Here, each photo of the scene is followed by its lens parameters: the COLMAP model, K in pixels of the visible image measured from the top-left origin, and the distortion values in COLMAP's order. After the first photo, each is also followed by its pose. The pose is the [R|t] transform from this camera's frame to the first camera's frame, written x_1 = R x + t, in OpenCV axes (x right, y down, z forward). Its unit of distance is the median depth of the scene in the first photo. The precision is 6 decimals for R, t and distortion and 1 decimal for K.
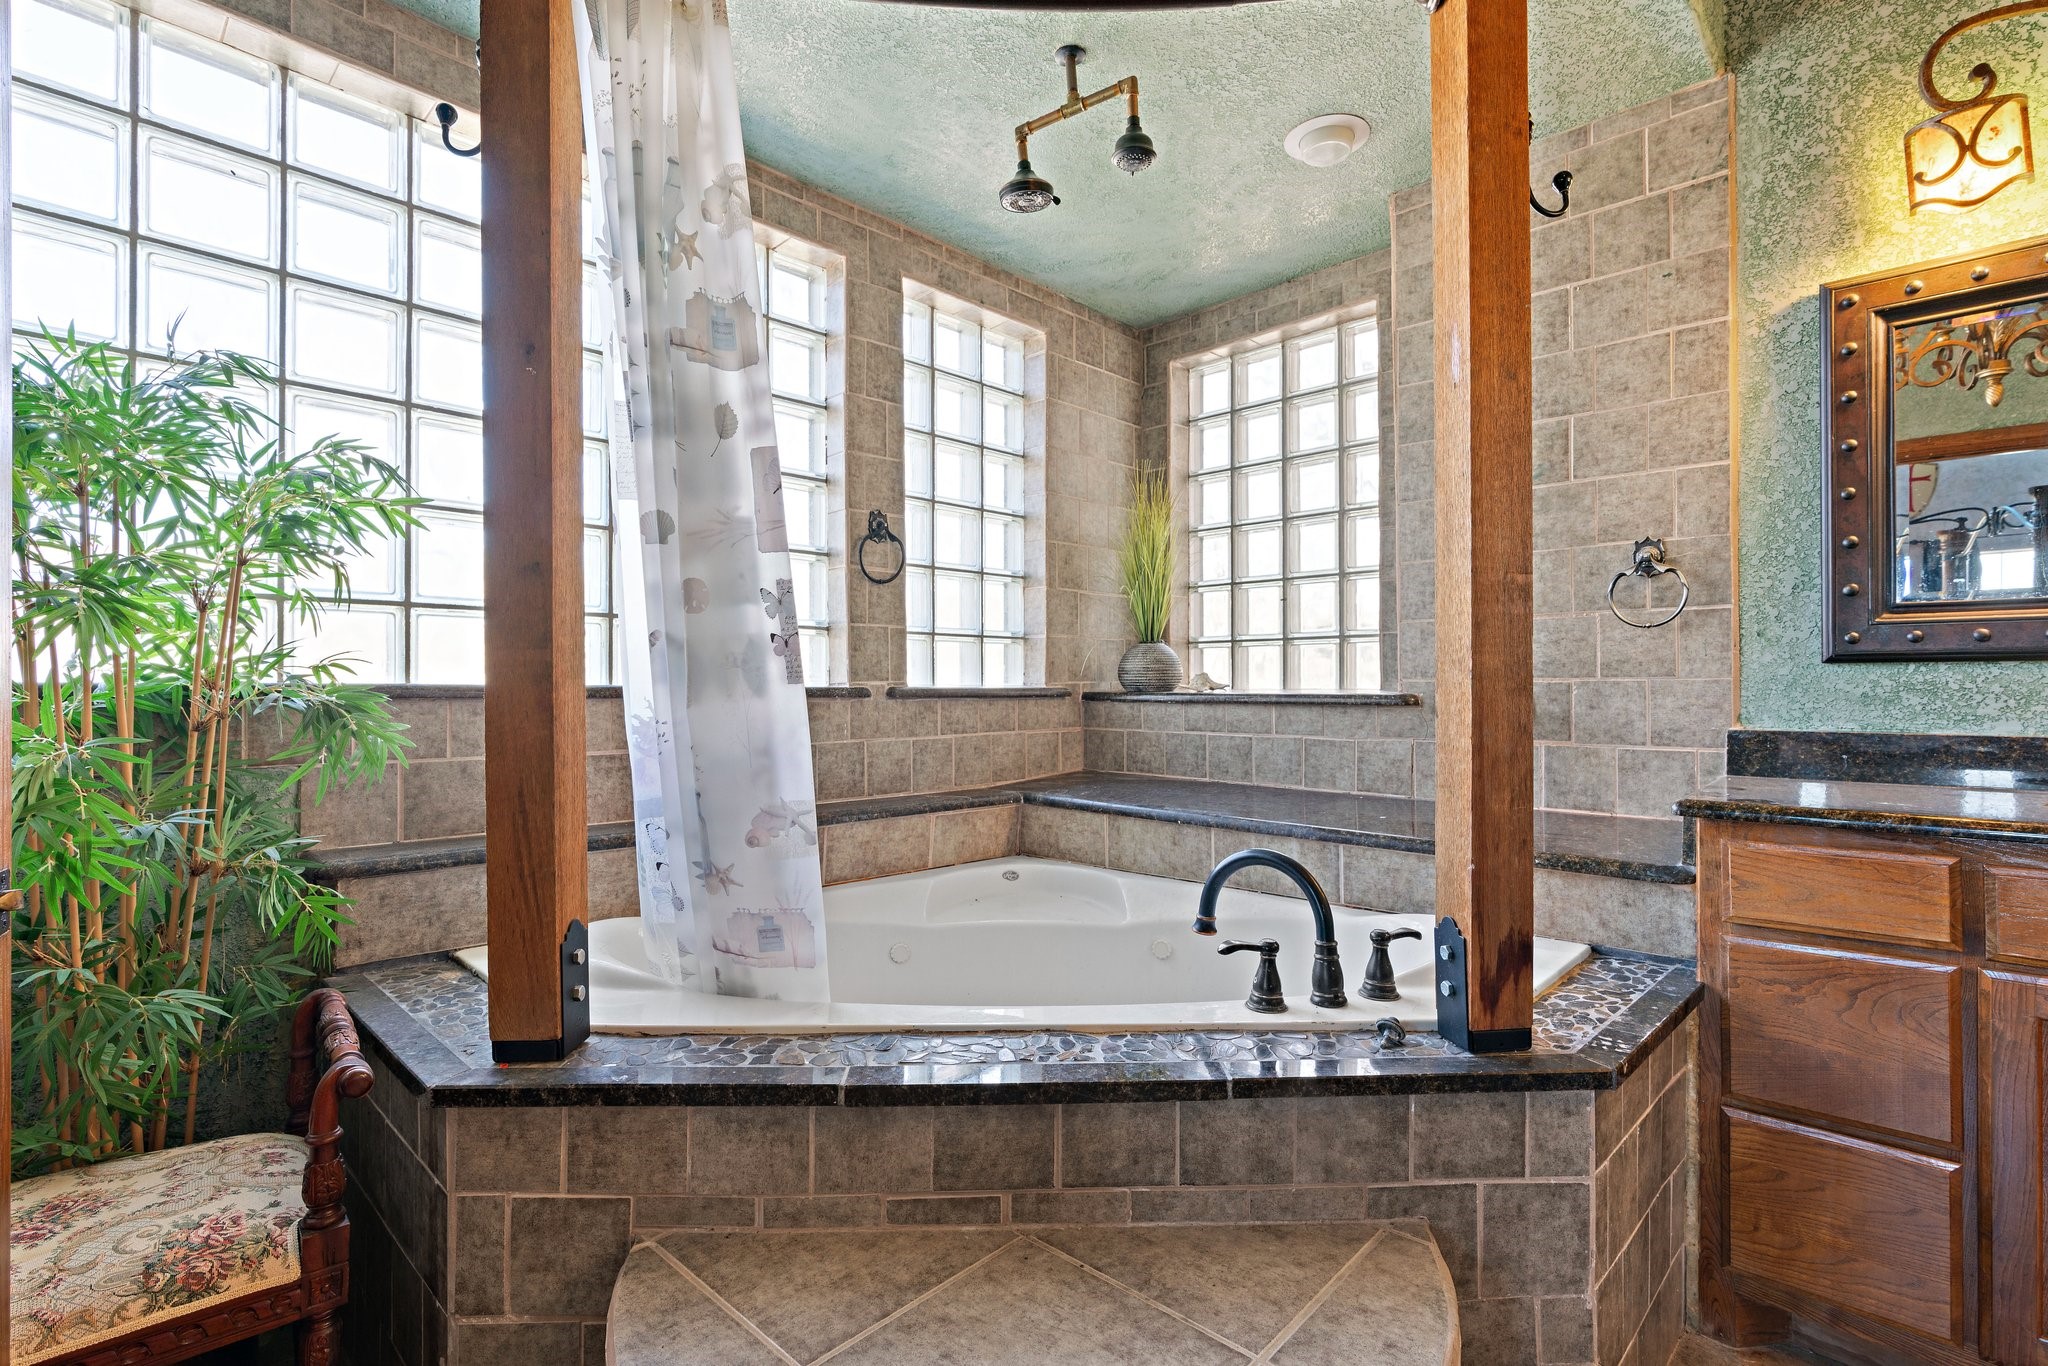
lens RADIAL K [[940.8, 0, 1040.3], [0, 940.8, 684.9], [0, 0, 1]] dist [-0.014268, 0.007035]
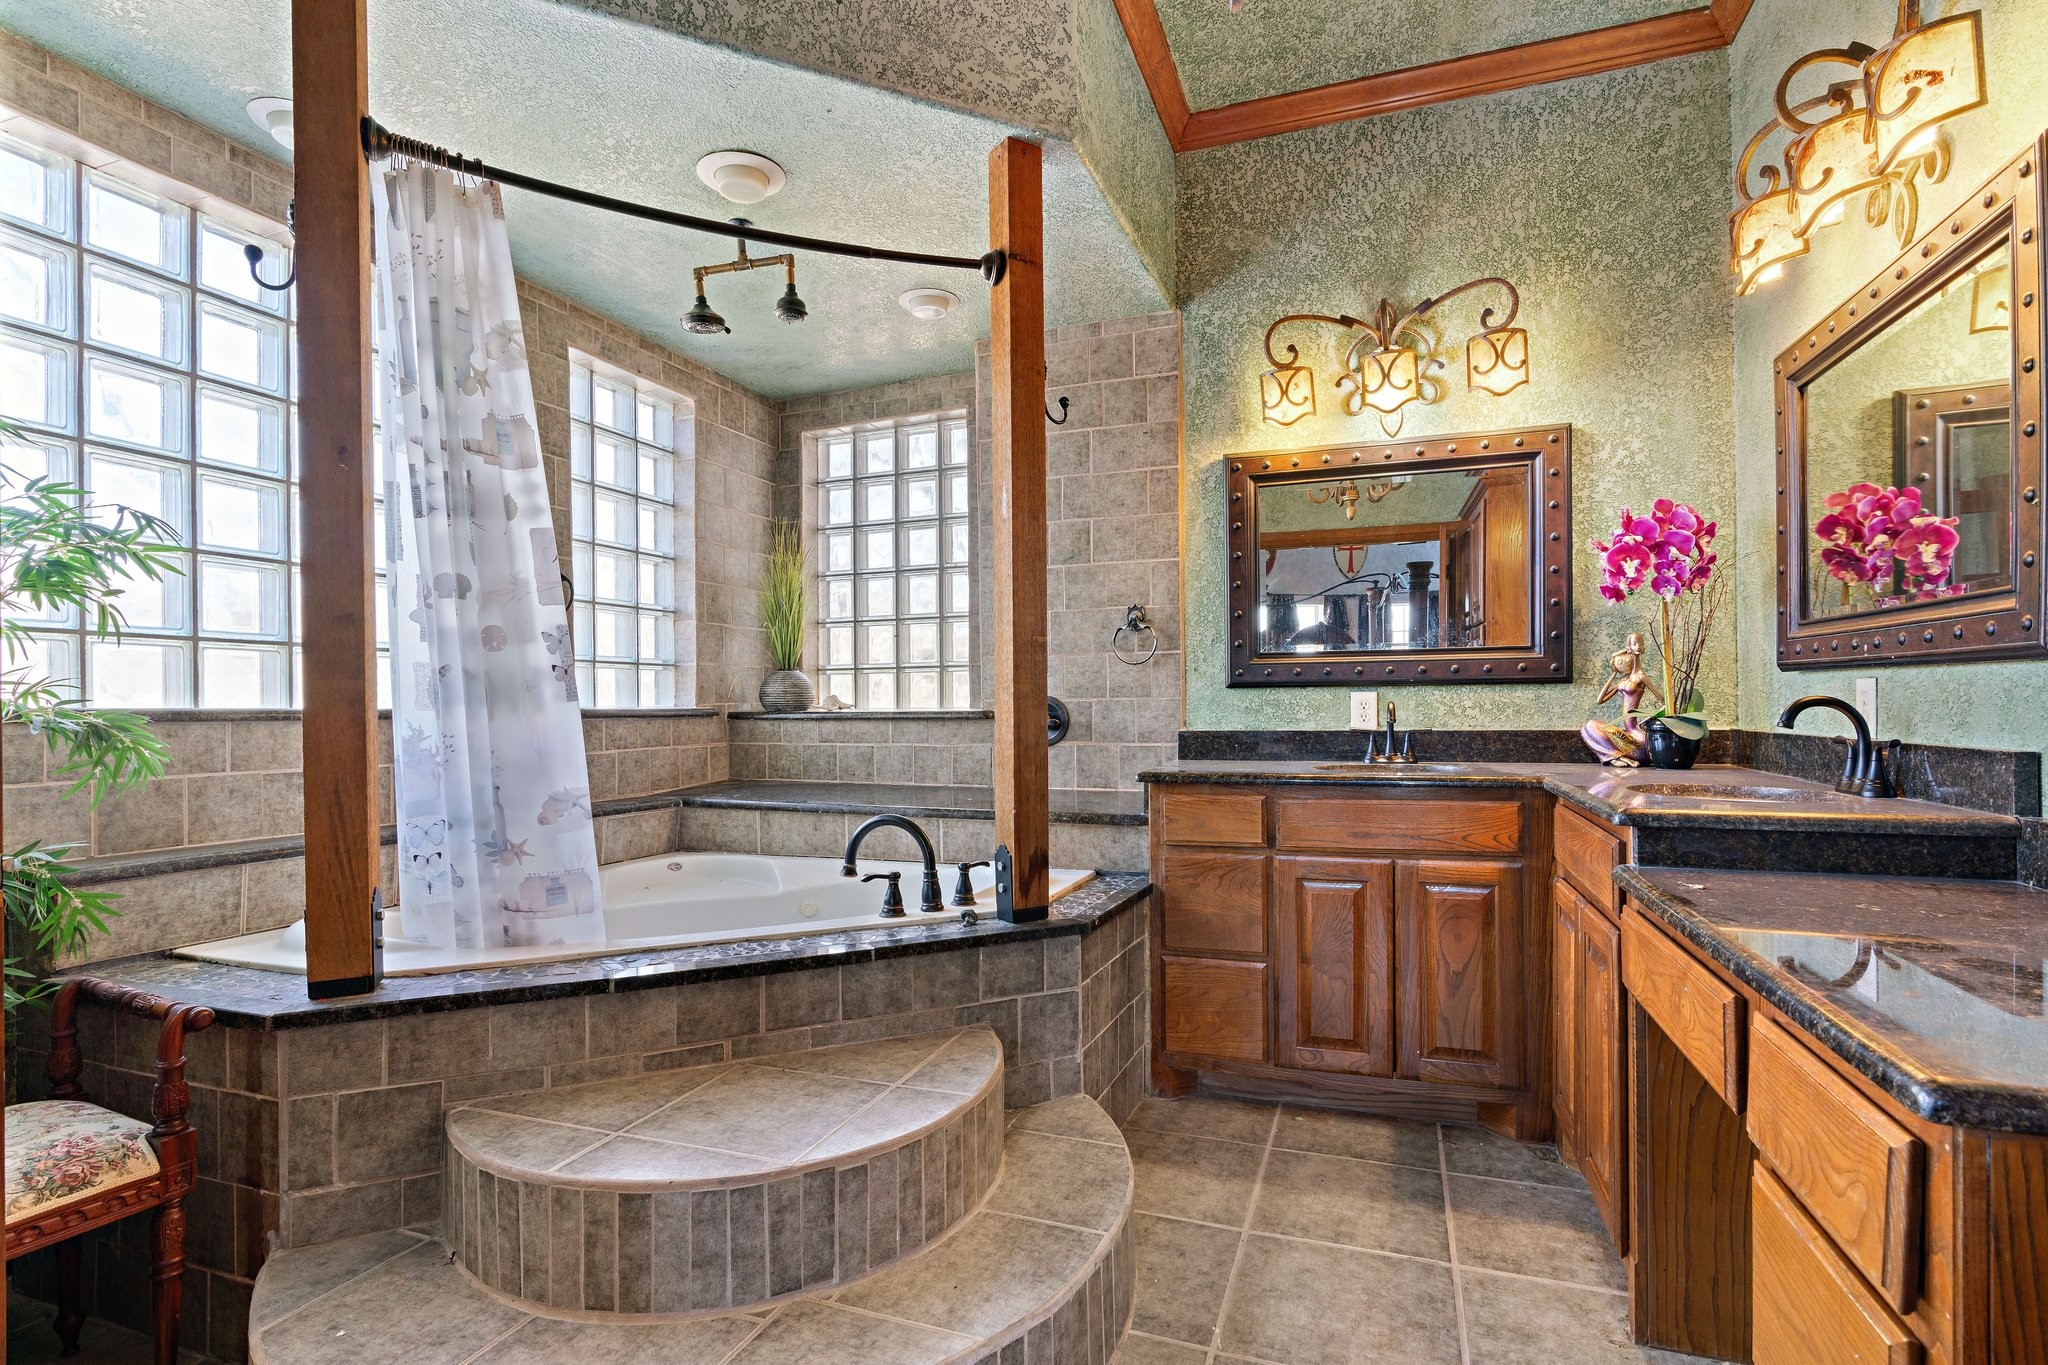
lens RADIAL K [[940.8, 0, 1040.3], [0, 940.8, 684.4], [0, 0, 1]] dist [-0.014268, 0.007035]
pose [[0.916810, 0.001450, 0.399322, -0.110005], [0.007906, 0.999731, -0.021783, 0.003046], [-0.399246, 0.023128, 0.916552, -0.369712]]
